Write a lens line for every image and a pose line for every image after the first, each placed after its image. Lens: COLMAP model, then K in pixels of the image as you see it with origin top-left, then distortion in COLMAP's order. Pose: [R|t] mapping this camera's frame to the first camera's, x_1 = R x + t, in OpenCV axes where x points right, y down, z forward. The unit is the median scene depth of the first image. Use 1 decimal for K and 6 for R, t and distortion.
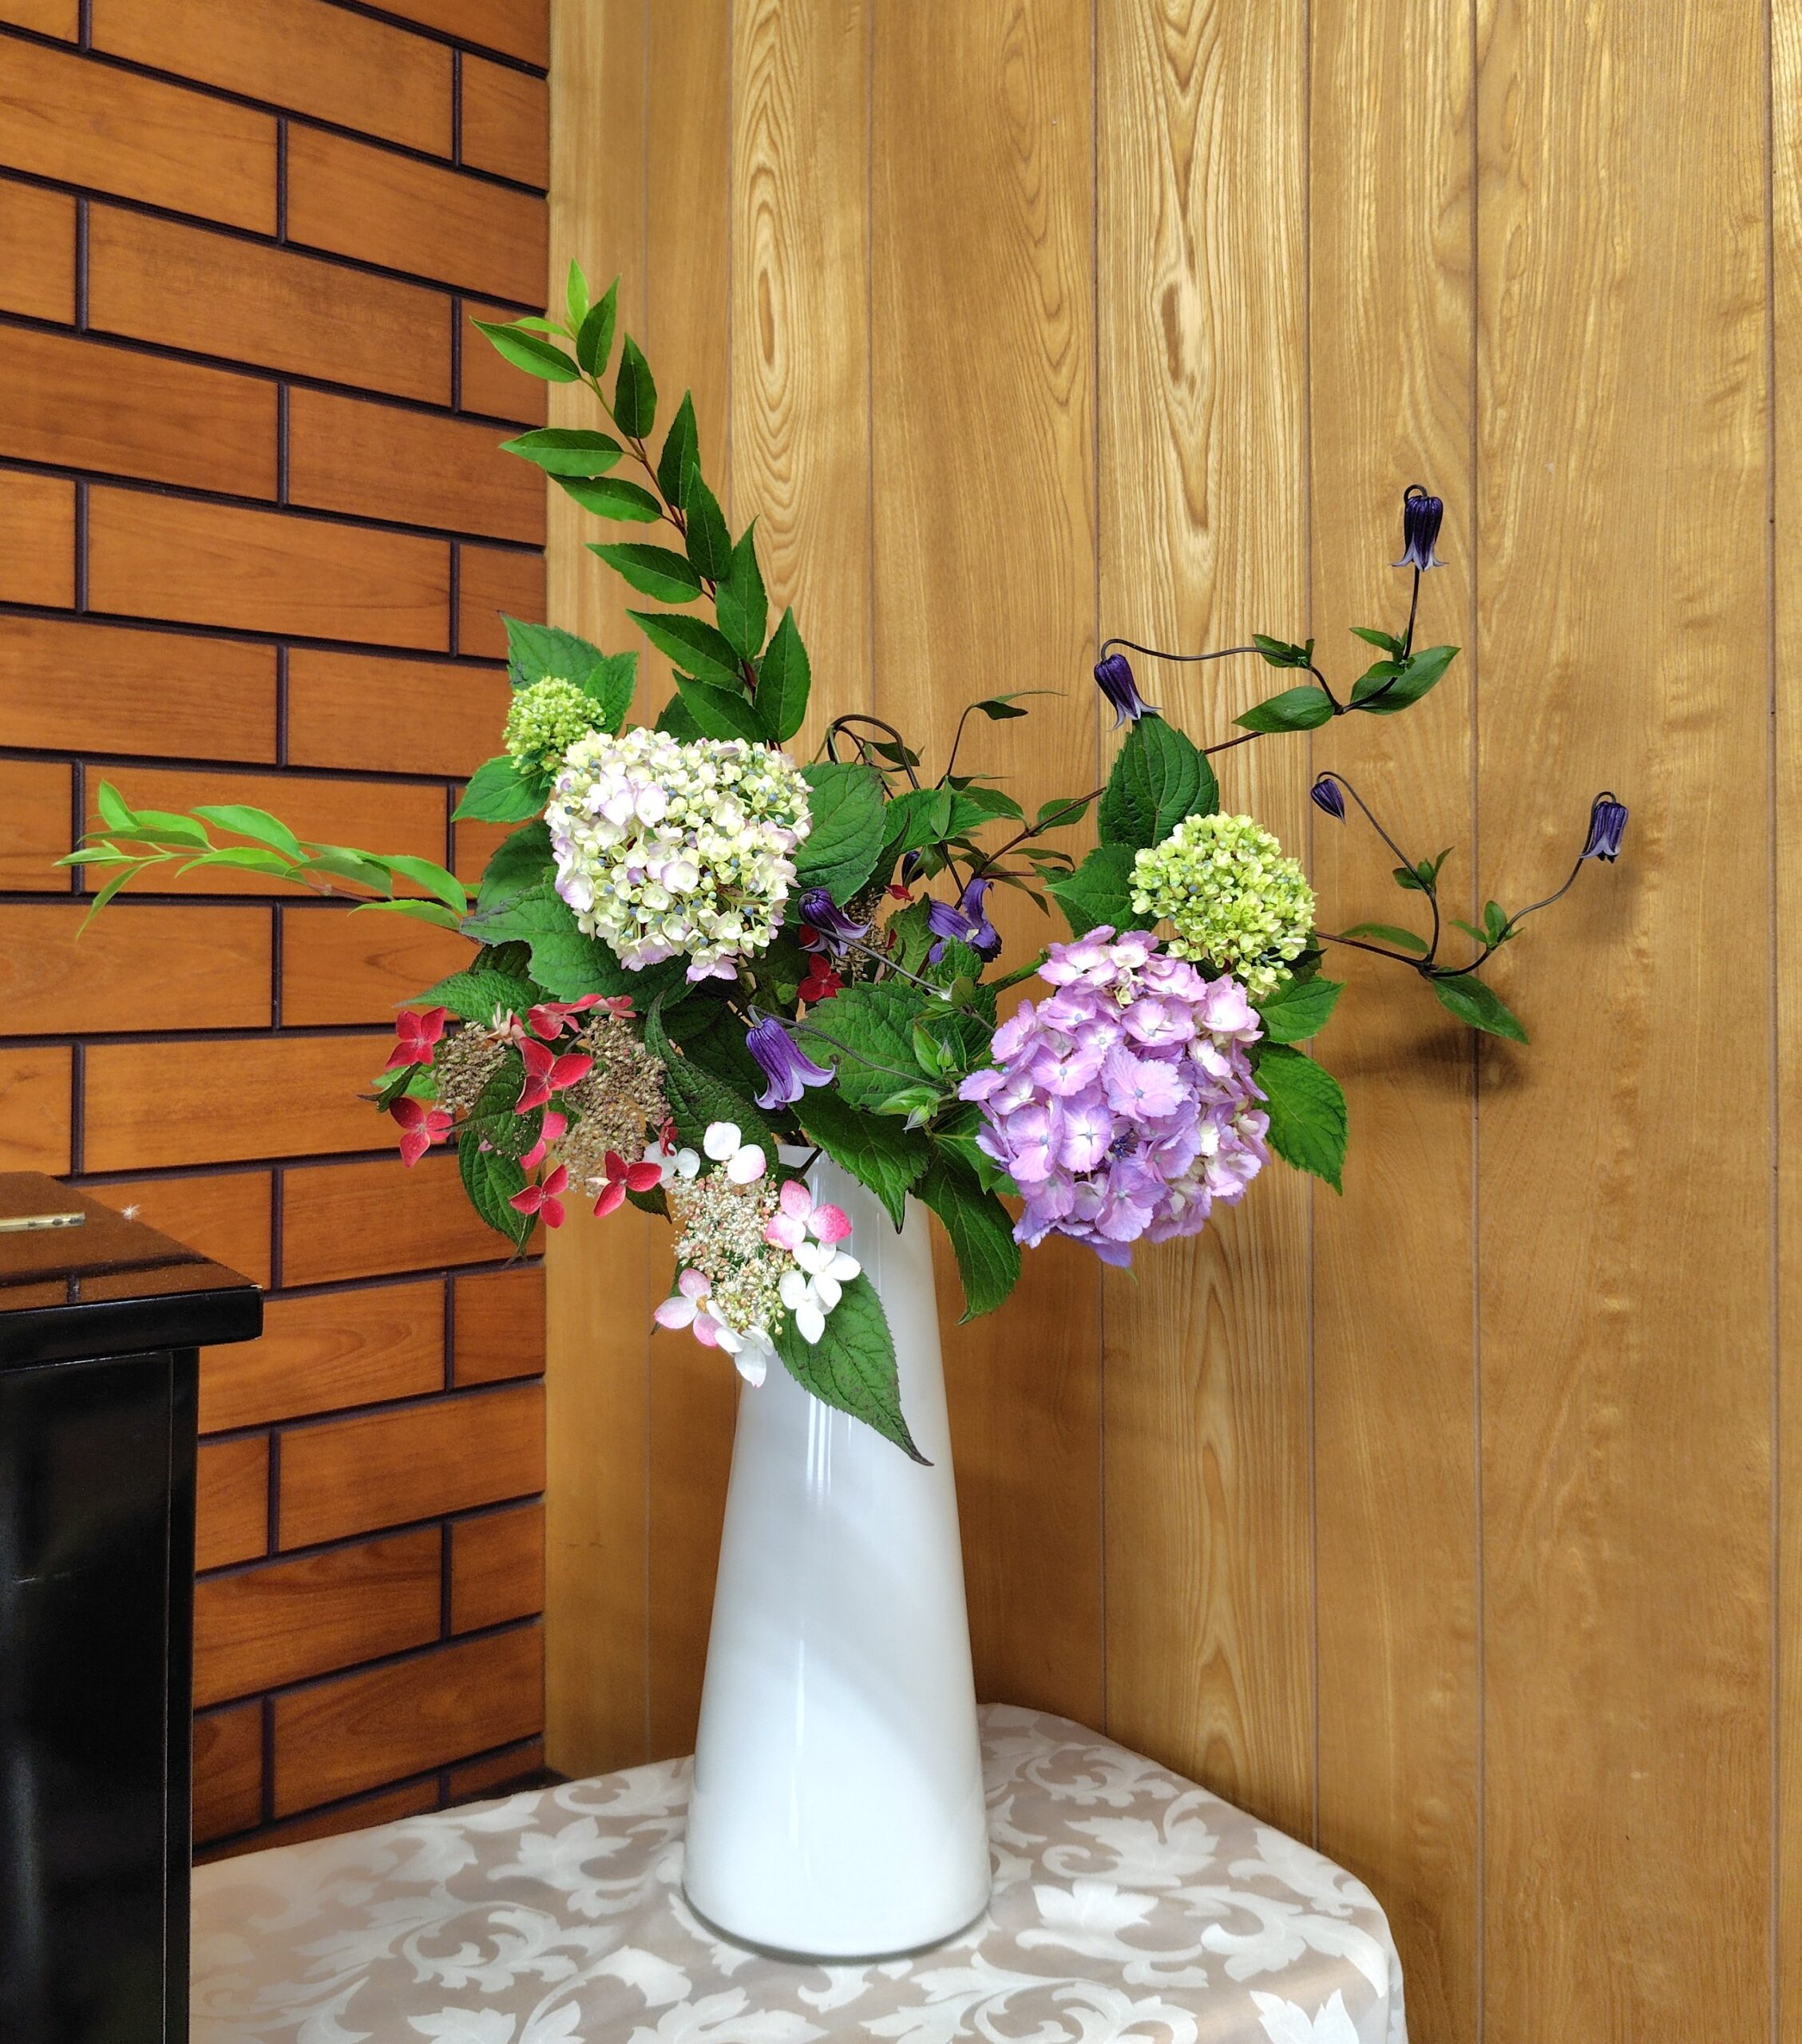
lens RADIAL K [[1984.0, 0, 851.6], [0, 1984.0, 927.2], [0, 0, 1]] dist [-0.015121, 0.000000]
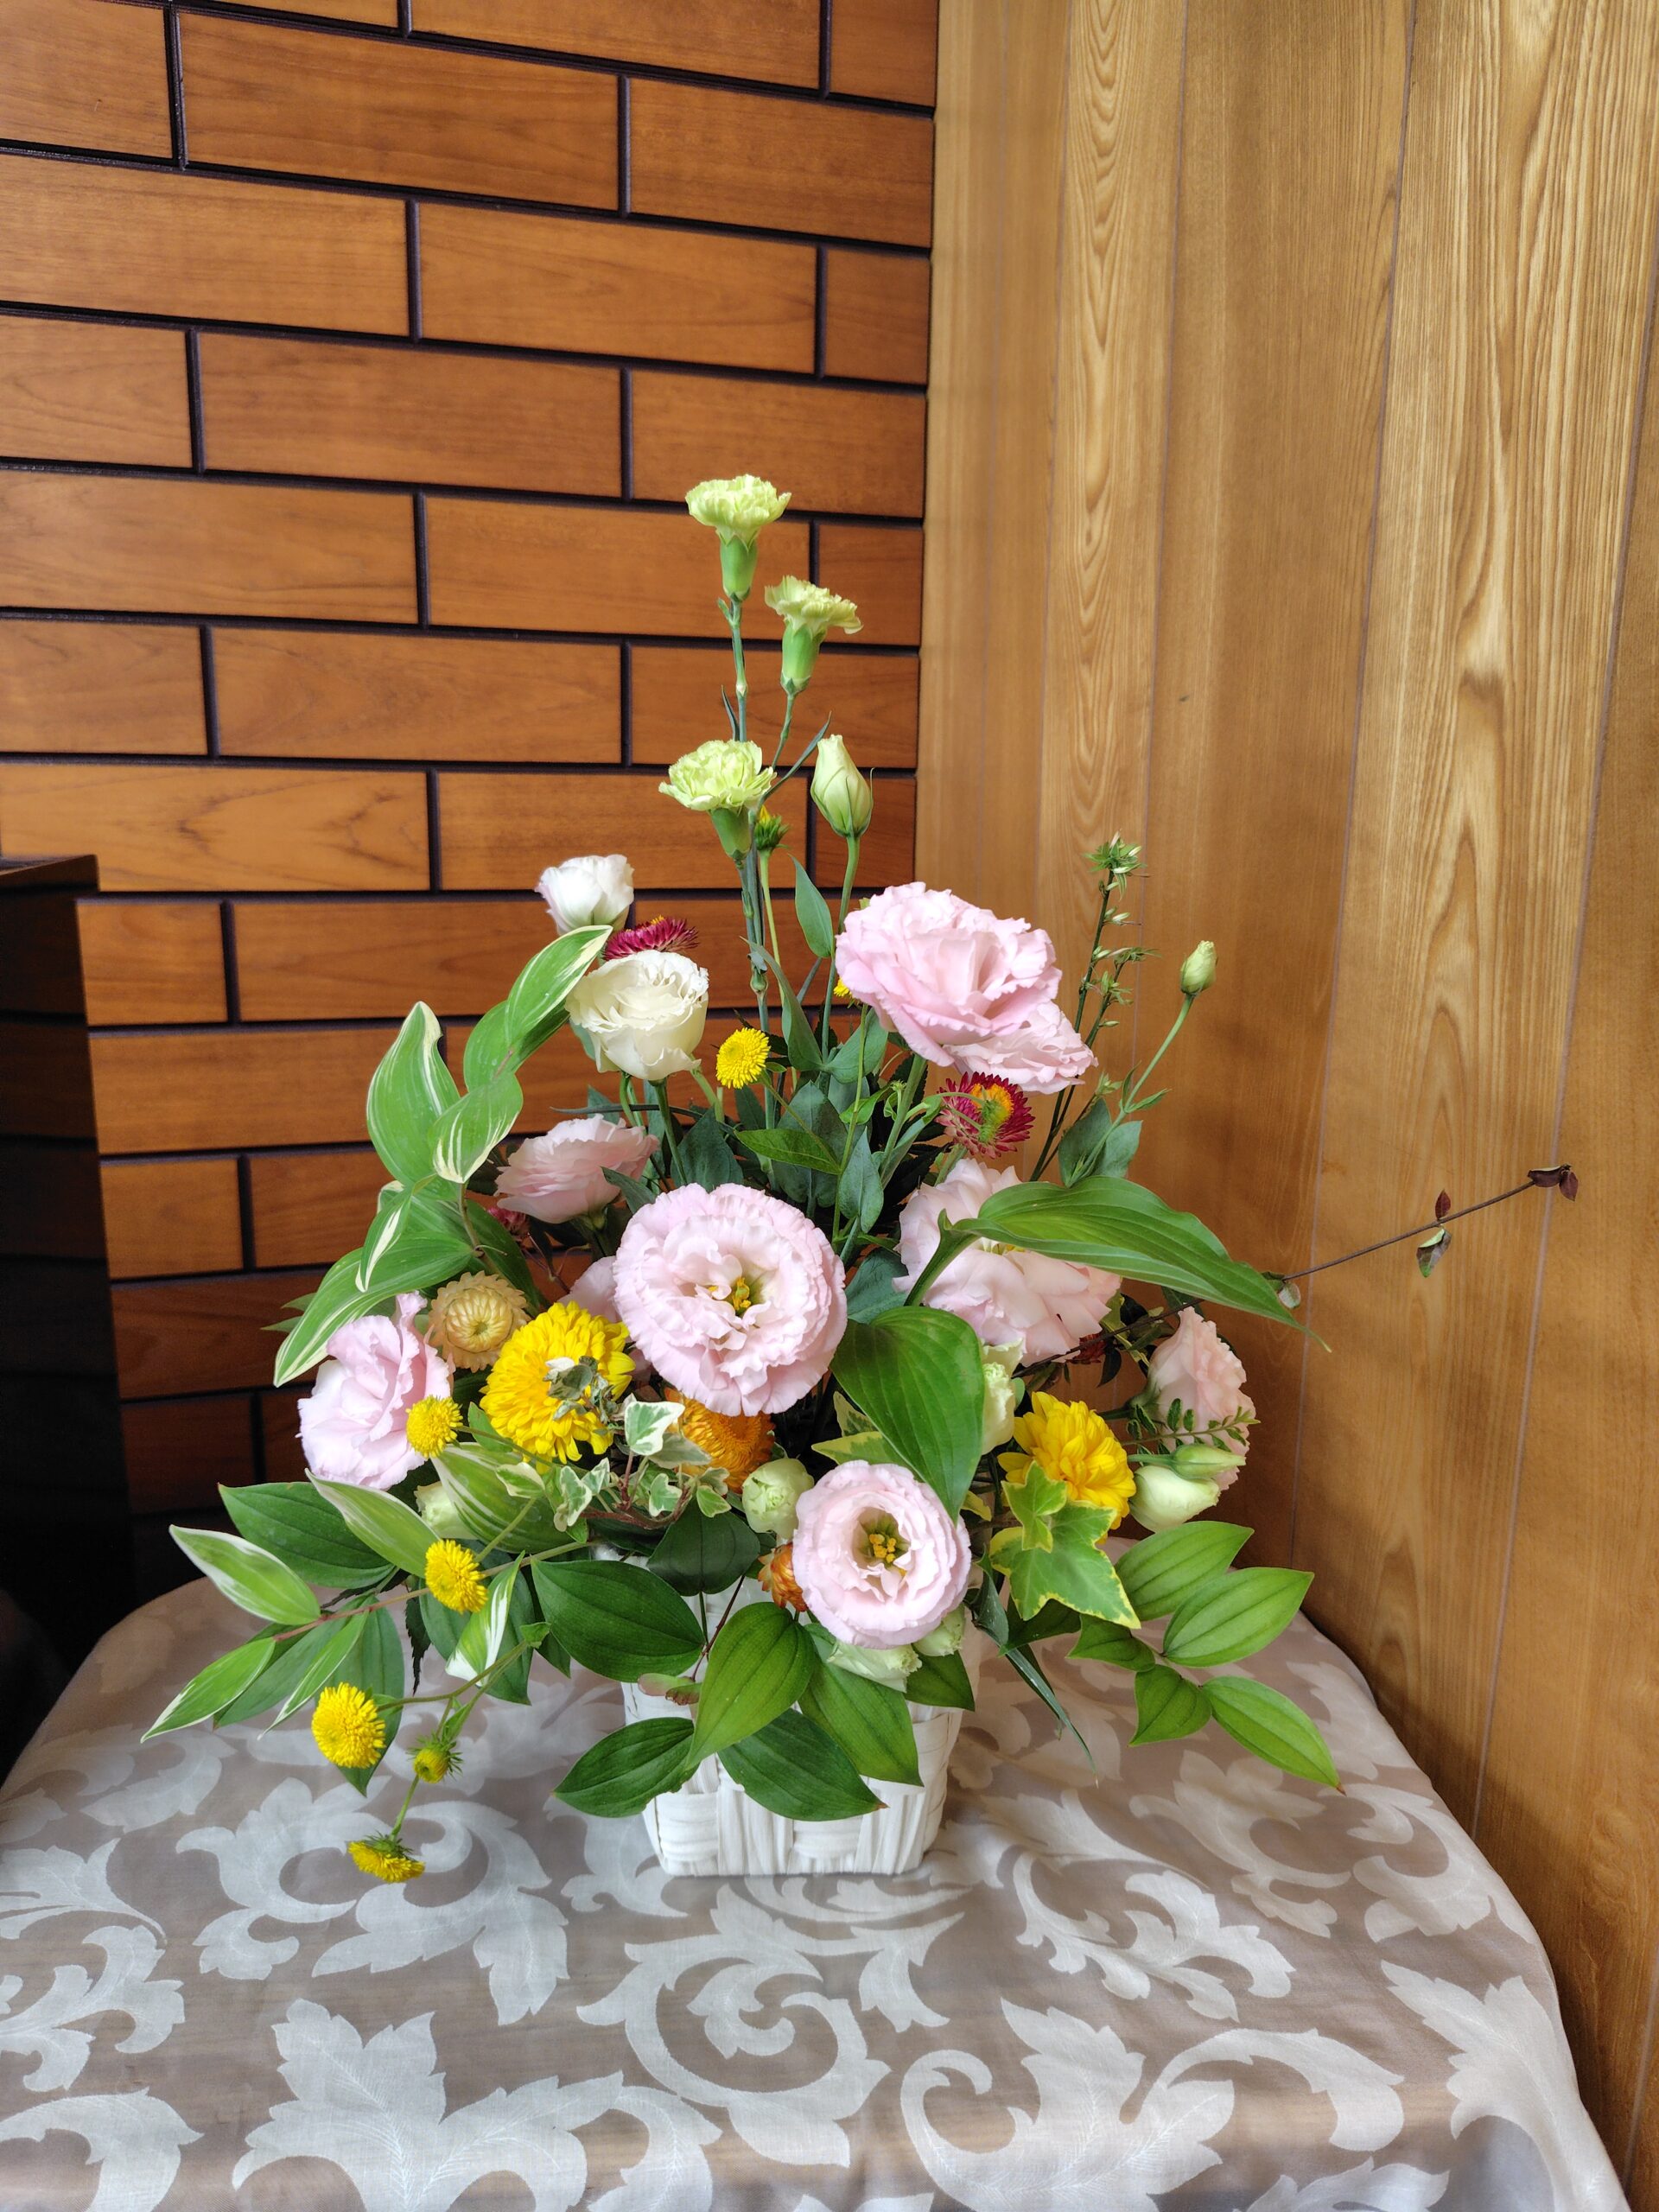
lens RADIAL K [[1516.7, 0, 834.3], [0, 1516.7, 1122.2], [0, 0, 1]] dist [-0.009083, -0.017321]
pose [[0.889078, 0.118673, -0.442104, 0.199580], [-0.016292, 0.973402, 0.228525, 0.054297], [0.457465, -0.195974, 0.867364, 0.341938]]
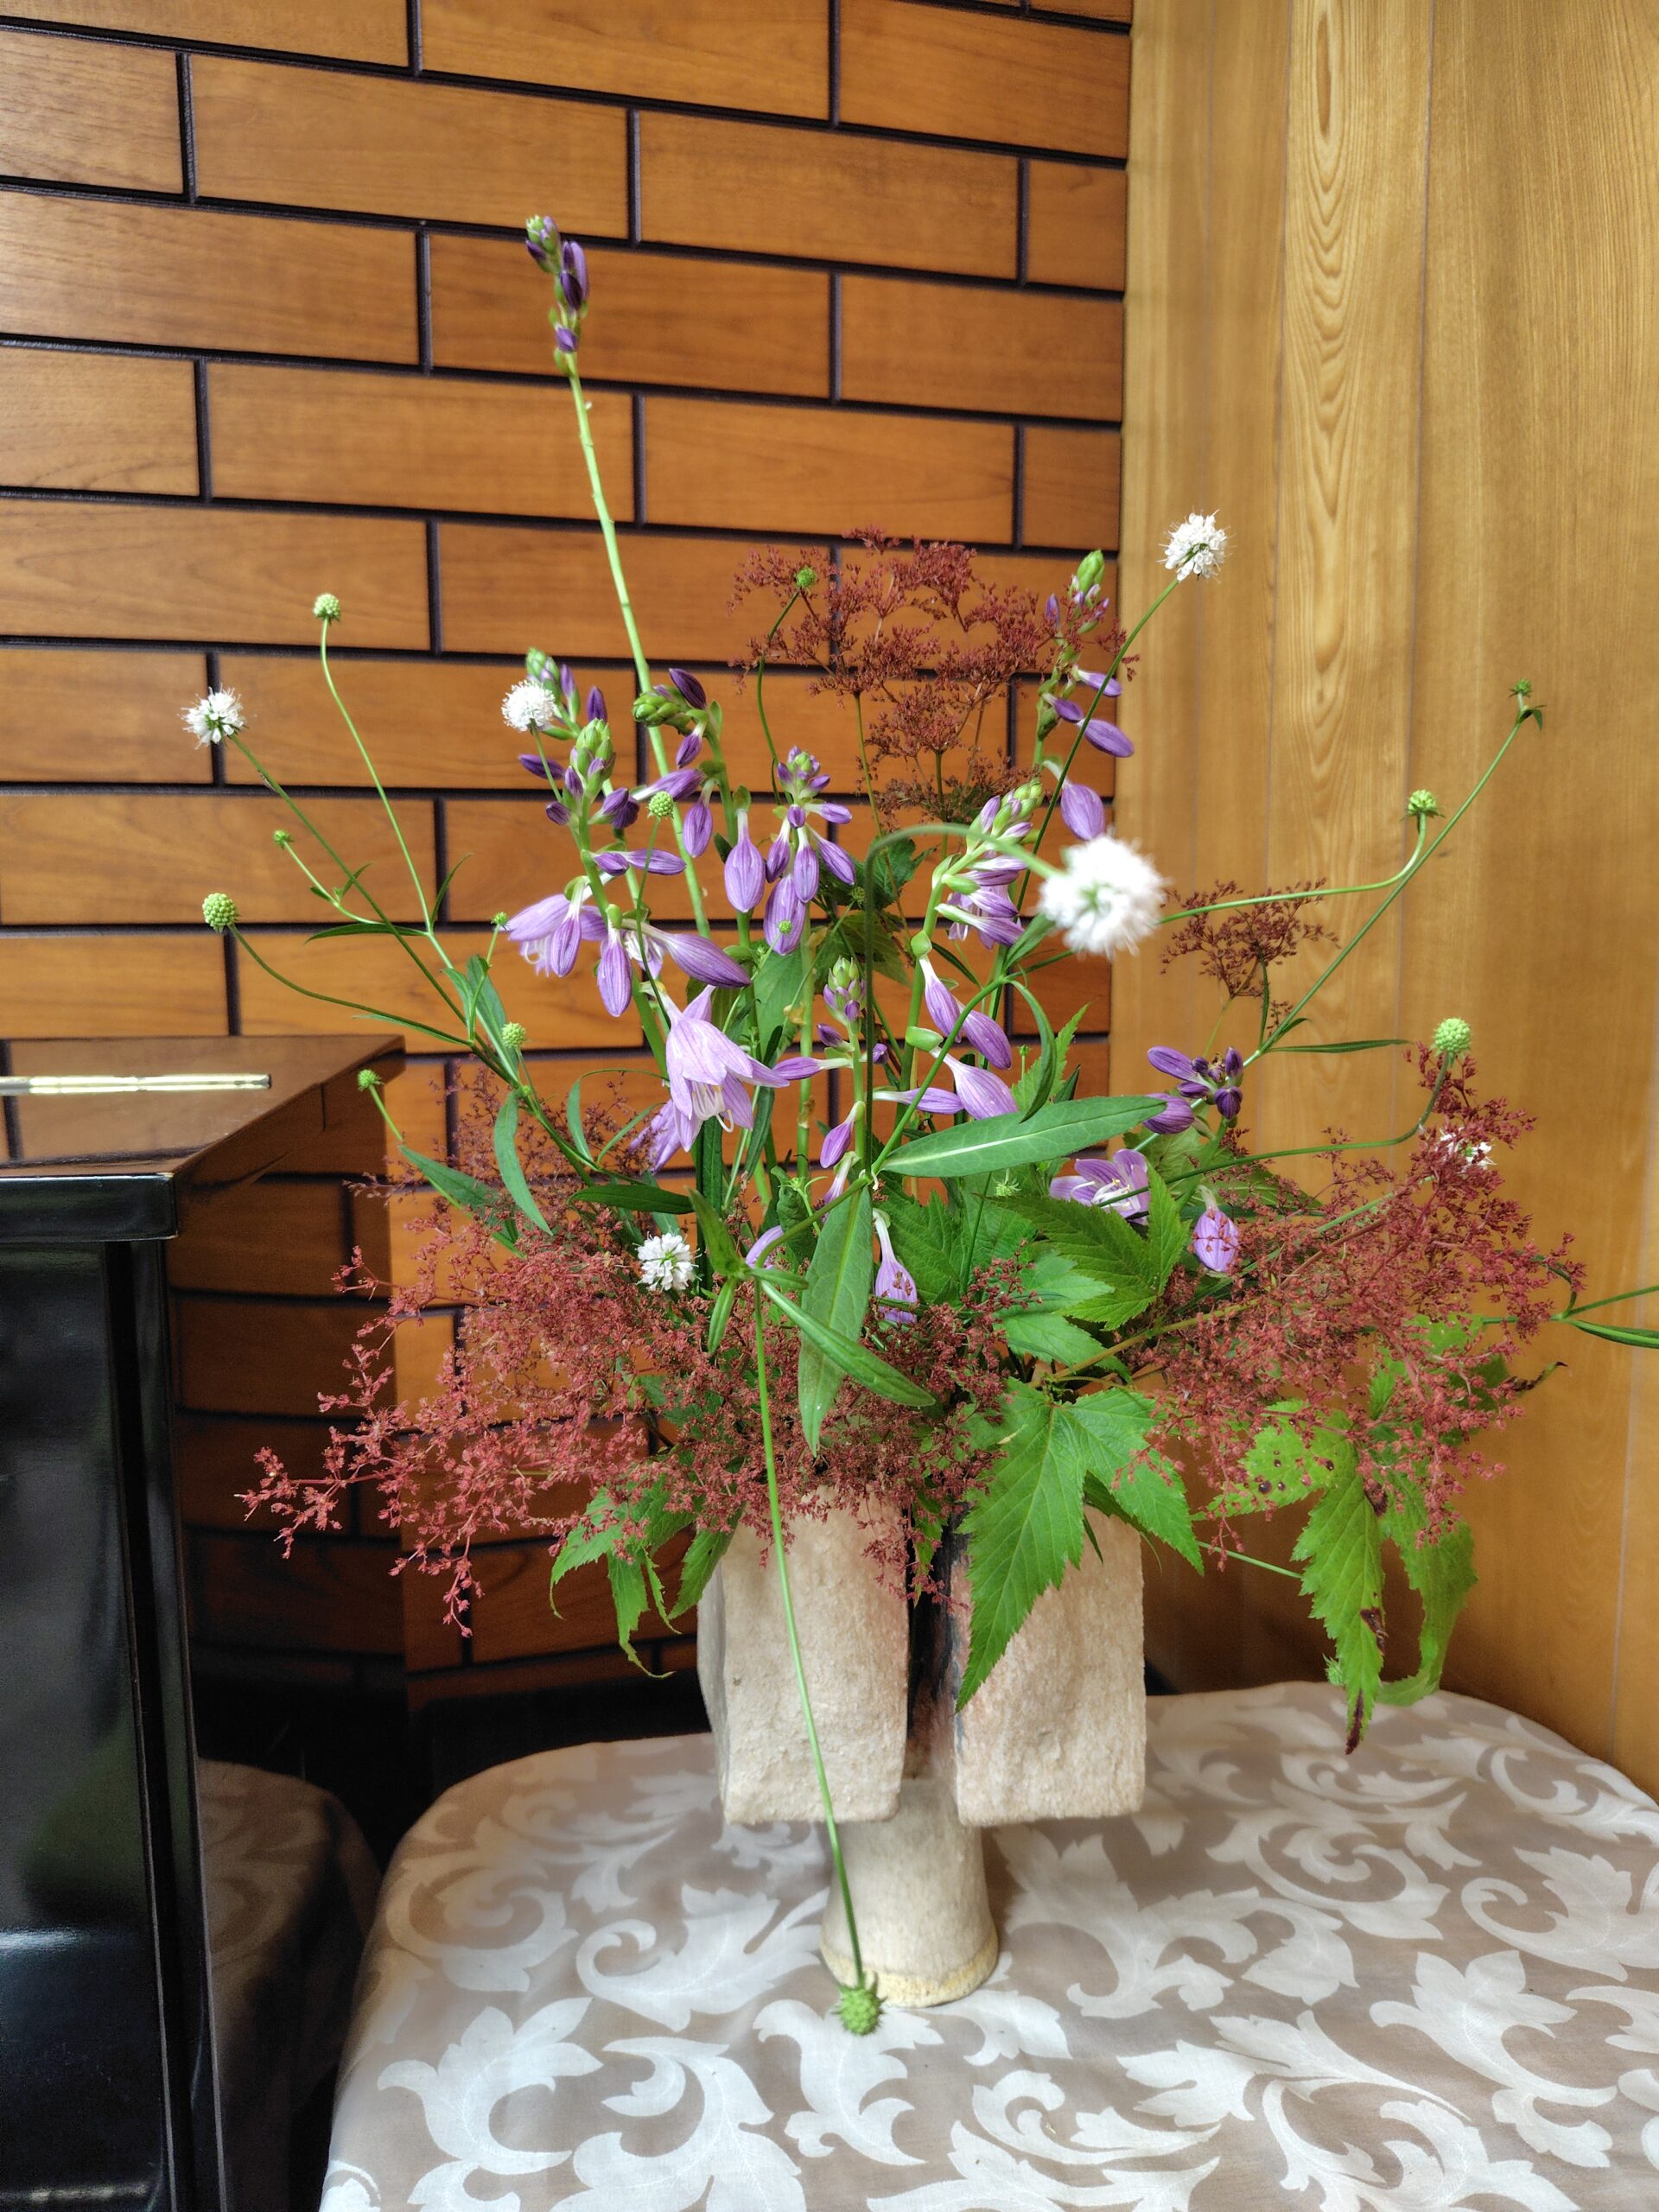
lens RADIAL K [[1516.7, 0, 829.7], [0, 1516.7, 1111.8], [0, 0, 1]] dist [-0.009083, -0.017321]
pose [[0.872458, 0.067887, -0.483951, 0.119760], [0.005302, 0.988931, 0.148283, 0.035356], [0.488660, -0.131937, 0.862441, 0.302162]]
